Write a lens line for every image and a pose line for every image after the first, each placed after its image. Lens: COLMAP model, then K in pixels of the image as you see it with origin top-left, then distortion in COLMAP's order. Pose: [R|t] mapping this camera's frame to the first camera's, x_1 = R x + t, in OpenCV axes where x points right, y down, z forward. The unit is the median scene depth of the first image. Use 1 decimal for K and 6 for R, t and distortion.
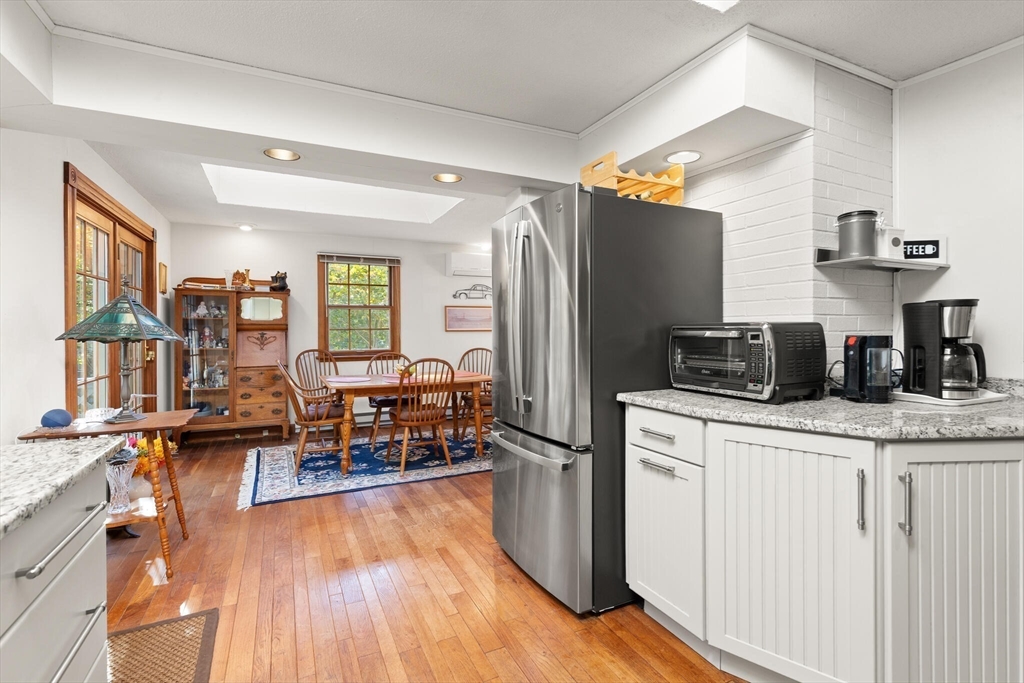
lens RADIAL K [[482.0, 0, 516.1], [0, 482.0, 331.0], [0, 0, 1]] dist [0.007899, -0.000667]
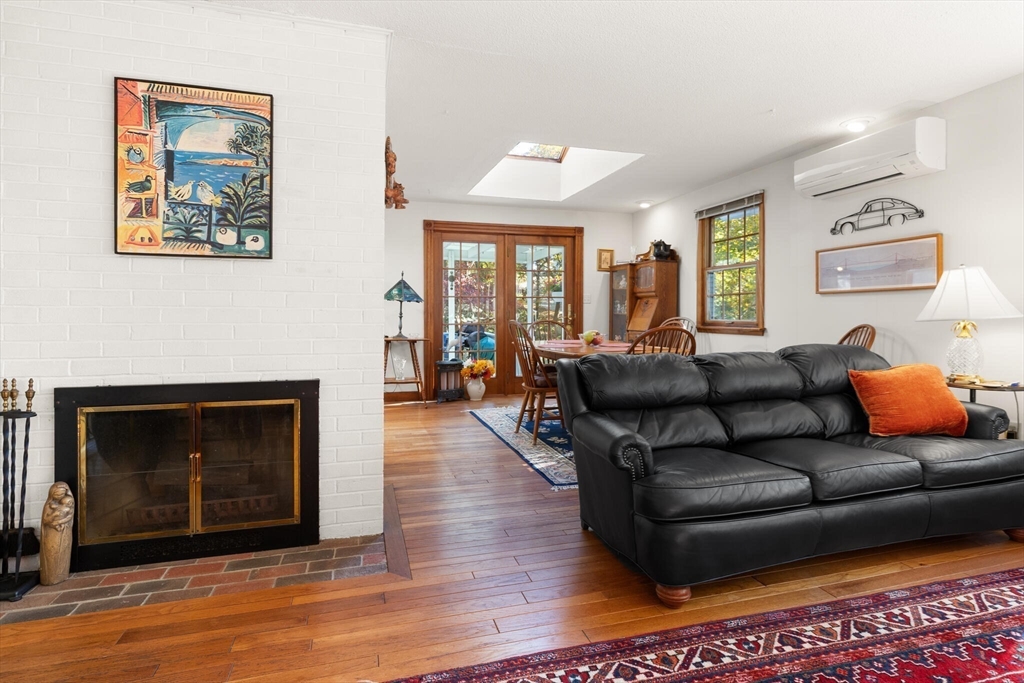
lens RADIAL K [[531.9, 0, 521.1], [0, 531.9, 317.7], [0, 0, 1]] dist [-0.008577, 0.000328]
pose [[-0.158812, 0.008257, -0.987274, 0.608279], [-0.010280, 0.999897, 0.010016, 0.029597], [0.987255, 0.011740, -0.158711, 0.826219]]
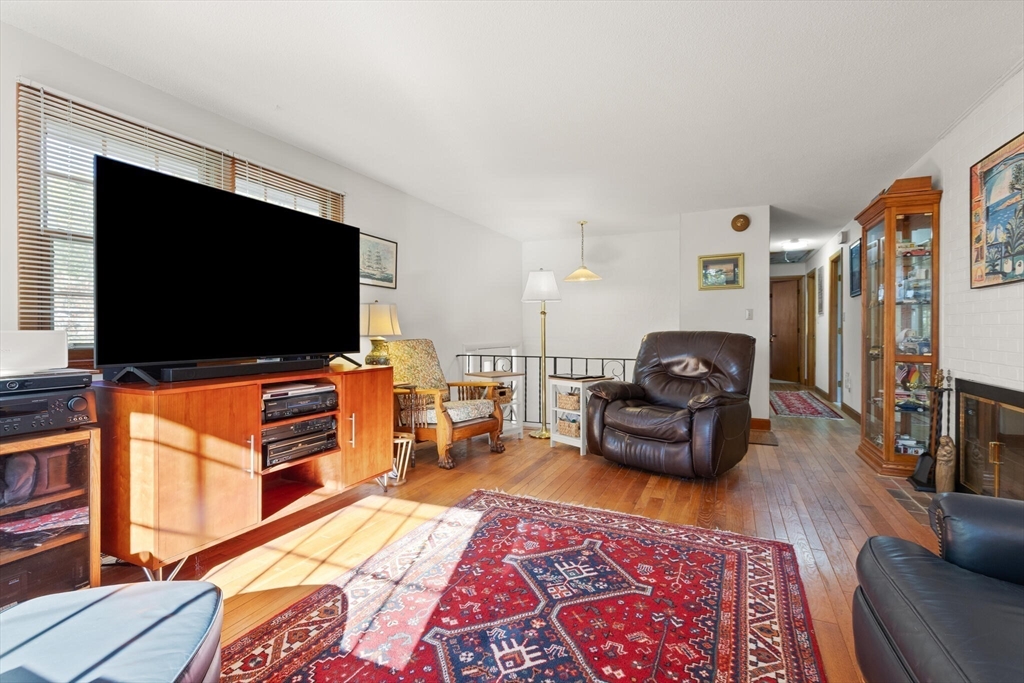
lens RADIAL K [[482.0, 0, 511.3], [0, 482.0, 334.1], [0, 0, 1]] dist [0.007899, -0.000667]
pose [[-0.632920, -0.002819, 0.774212, 0.213379], [0.009913, 0.999882, 0.011744, 0.026515], [-0.774154, 0.015108, -0.632817, 1.147177]]
